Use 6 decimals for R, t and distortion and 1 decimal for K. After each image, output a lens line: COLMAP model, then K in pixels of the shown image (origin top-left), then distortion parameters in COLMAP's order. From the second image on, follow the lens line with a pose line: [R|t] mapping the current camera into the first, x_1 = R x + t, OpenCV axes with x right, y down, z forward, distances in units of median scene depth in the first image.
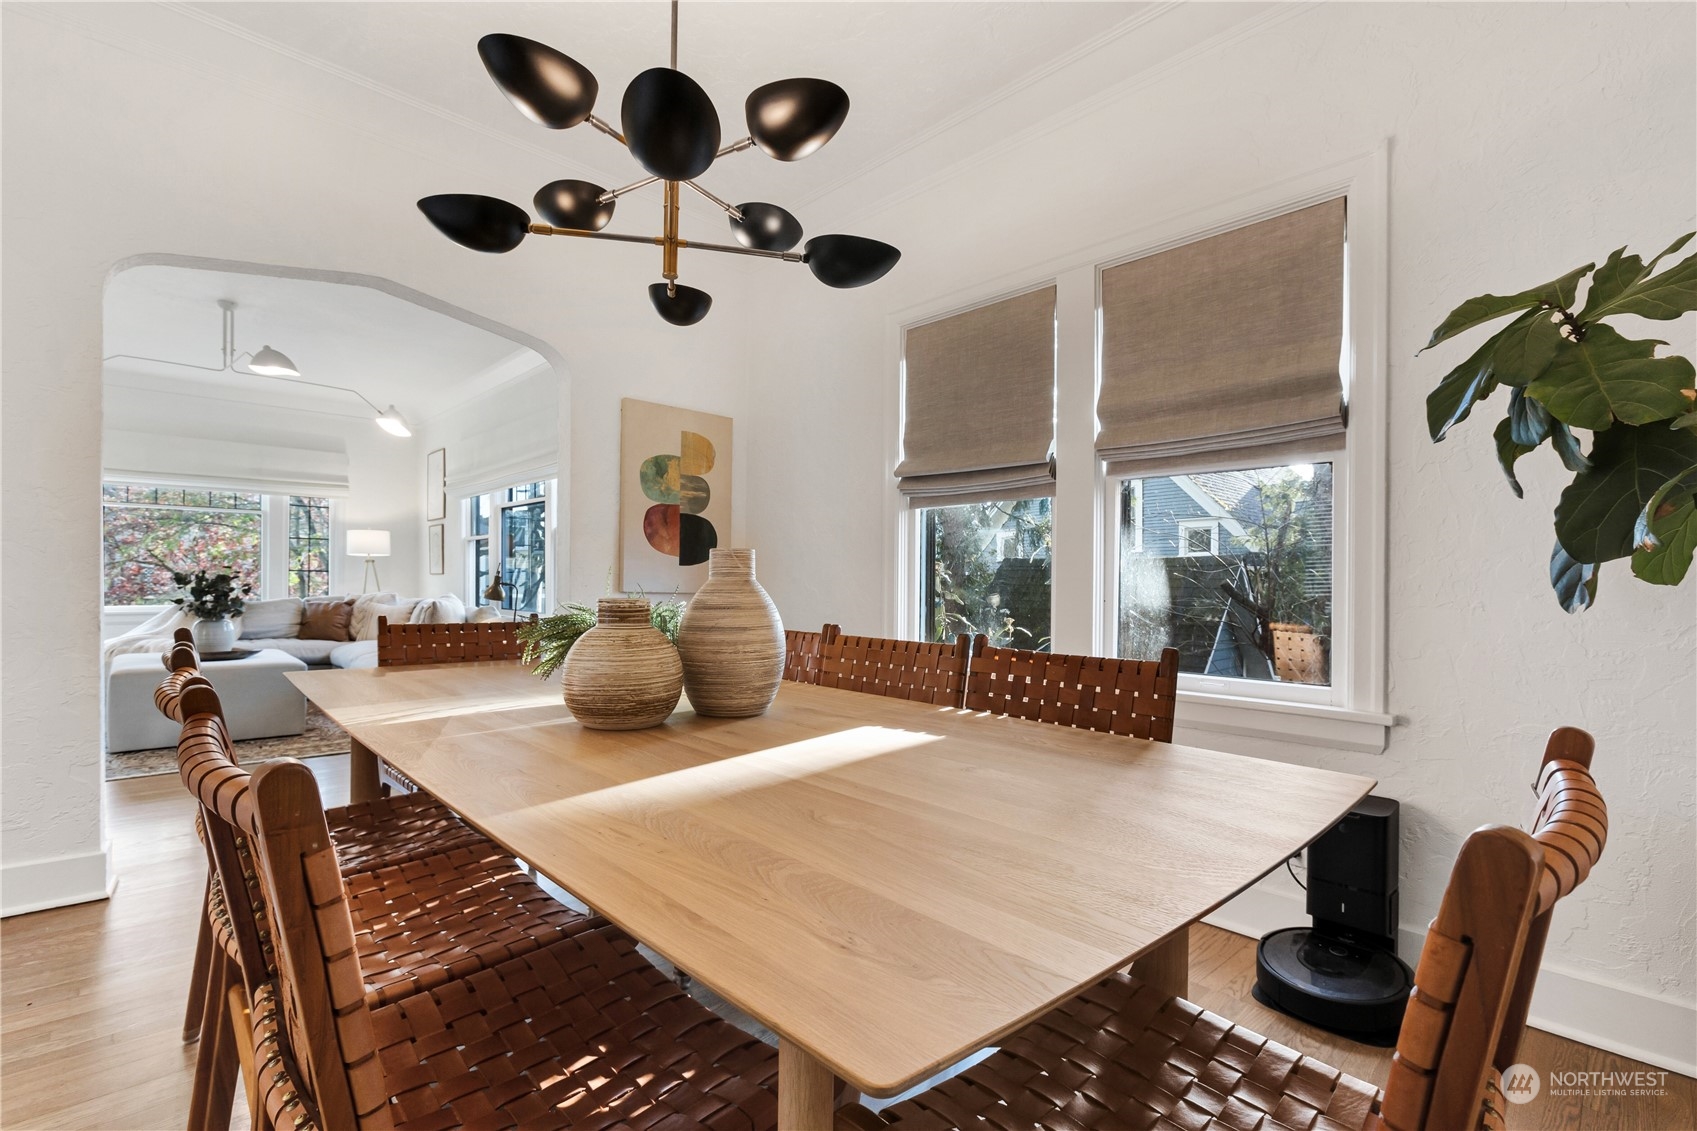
lens RADIAL K [[777.2, 0, 840.4], [0, 777.2, 583.7], [0, 0, 1]] dist [-0.004279, 0.000139]
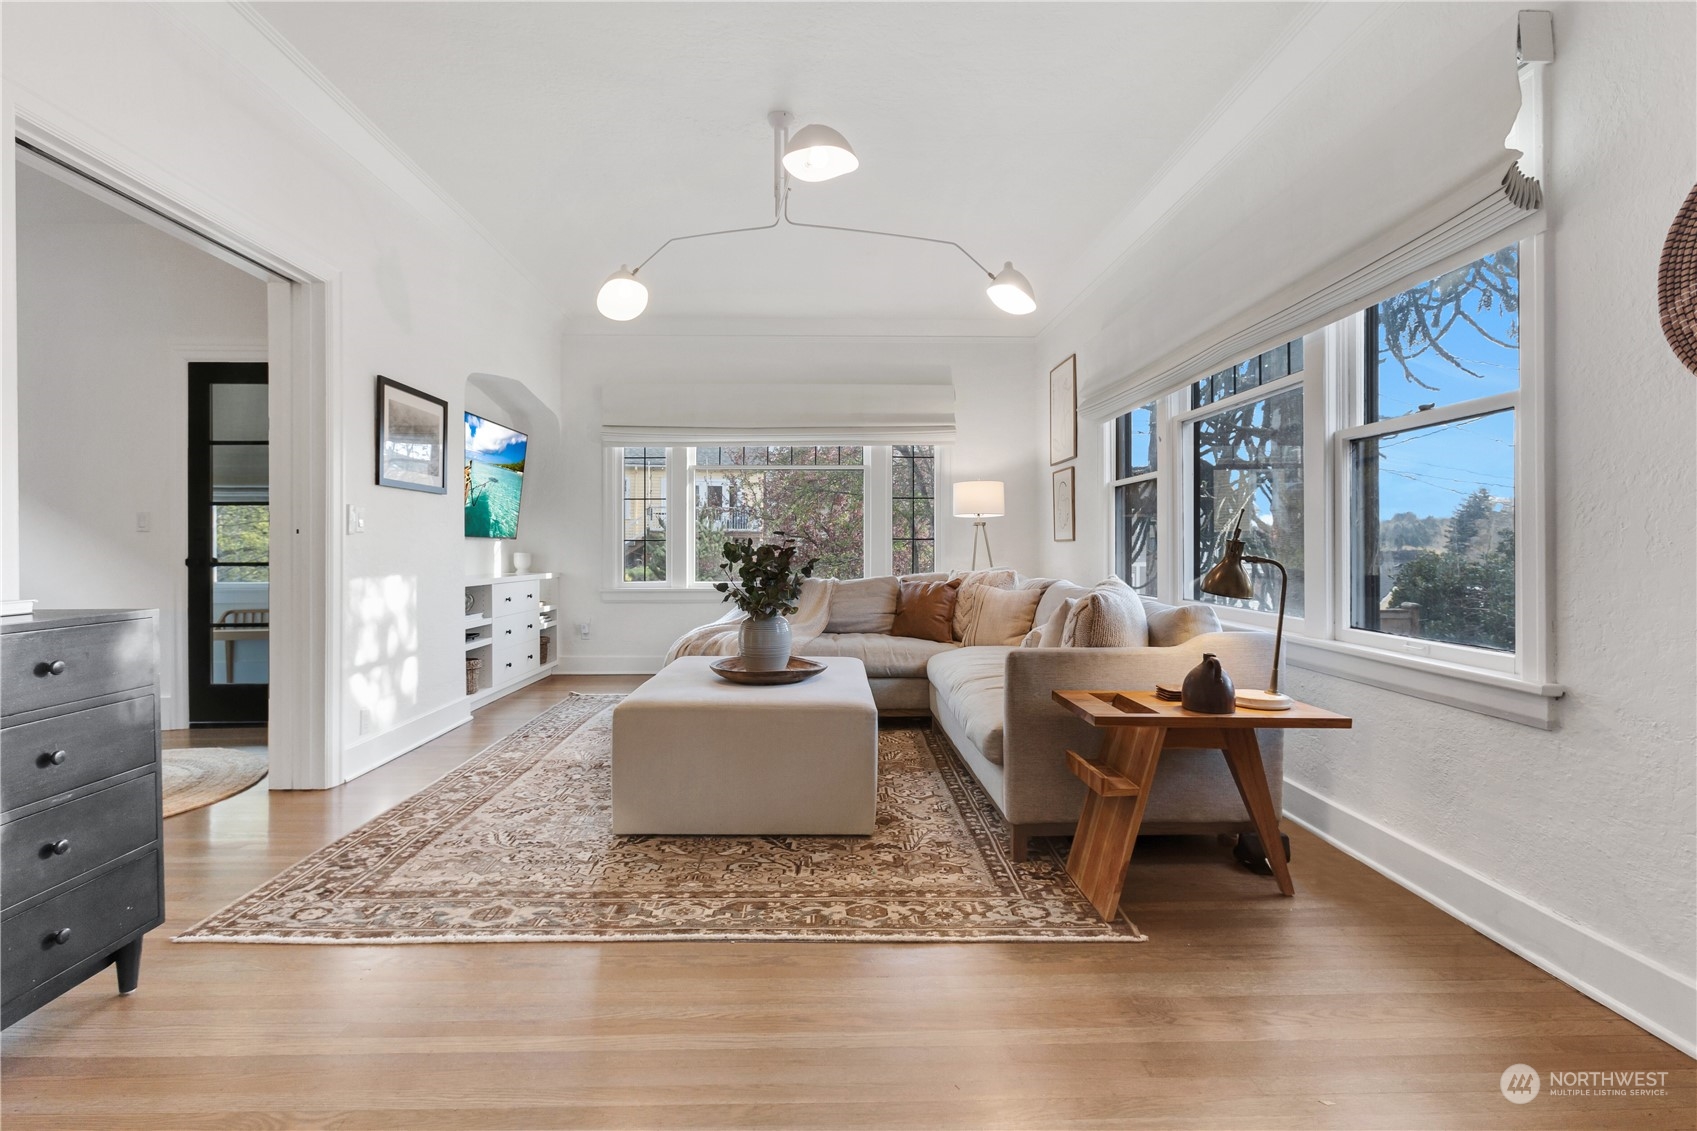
lens RADIAL K [[955.6, 0, 848.5], [0, 955.6, 565.5], [0, 0, 1]] dist [0.031124, 0.000202]
pose [[0.774759, 0.002503, -0.632251, -0.178626], [0.007706, 0.999881, 0.013401, -0.003849], [0.632209, -0.015255, 0.774648, 0.300011]]
